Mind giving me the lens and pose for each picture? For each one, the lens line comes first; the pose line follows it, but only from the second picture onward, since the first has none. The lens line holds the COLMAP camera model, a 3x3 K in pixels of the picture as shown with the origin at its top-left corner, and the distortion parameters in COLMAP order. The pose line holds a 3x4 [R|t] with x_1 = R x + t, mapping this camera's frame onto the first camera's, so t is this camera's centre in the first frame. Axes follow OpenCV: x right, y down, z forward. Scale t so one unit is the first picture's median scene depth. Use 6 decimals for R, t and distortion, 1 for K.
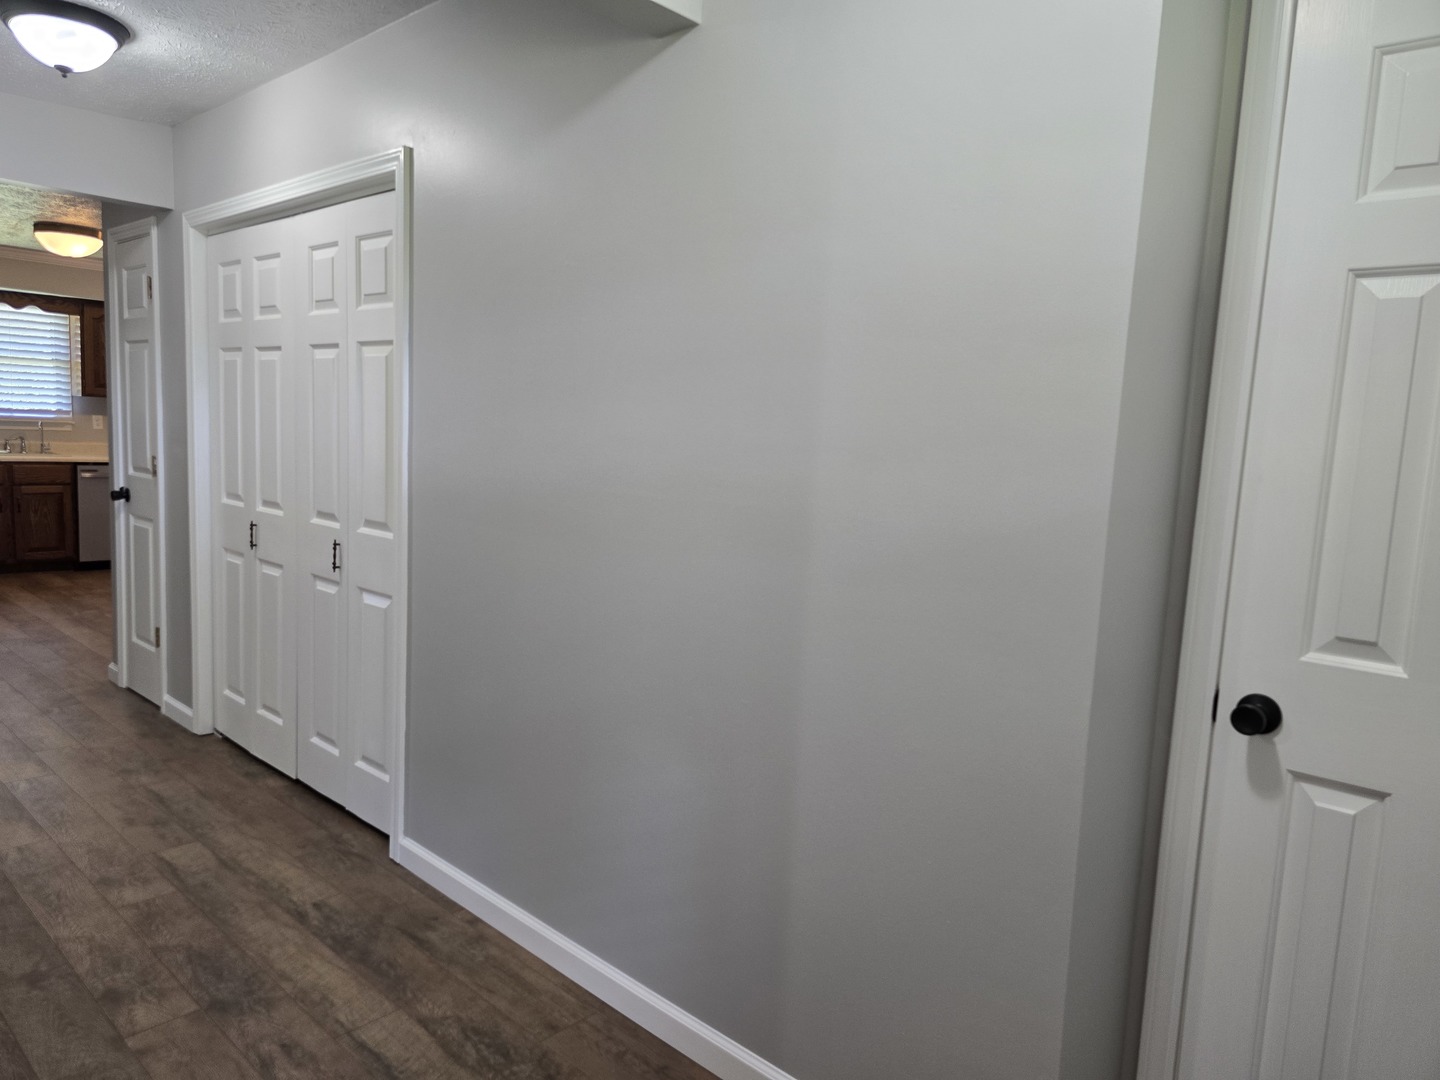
lens RADIAL K [[968.7, 0, 717.4], [0, 968.7, 541.6], [0, 0, 1]] dist [0.068422, -0.068482]
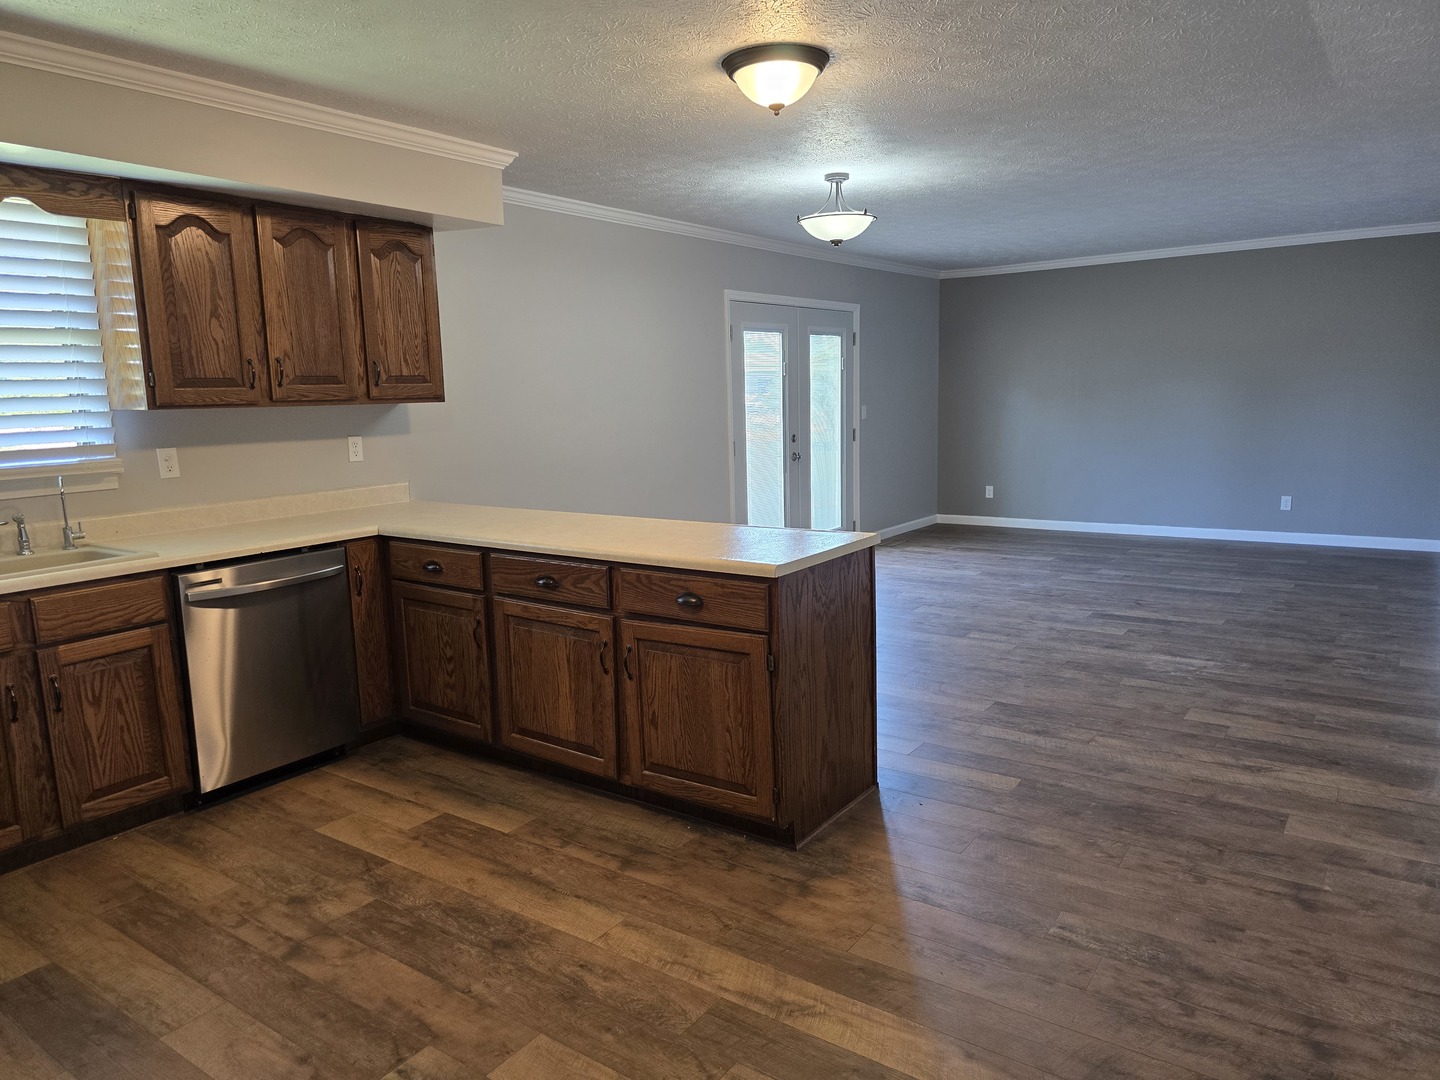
lens RADIAL K [[968.7, 0, 717.4], [0, 968.7, 541.6], [0, 0, 1]] dist [0.068422, -0.068482]
pose [[0.988924, -0.093795, 0.115030, -0.920727], [0.088573, 0.994829, 0.049702, -0.180908], [-0.119097, -0.038963, 0.992118, 1.091120]]
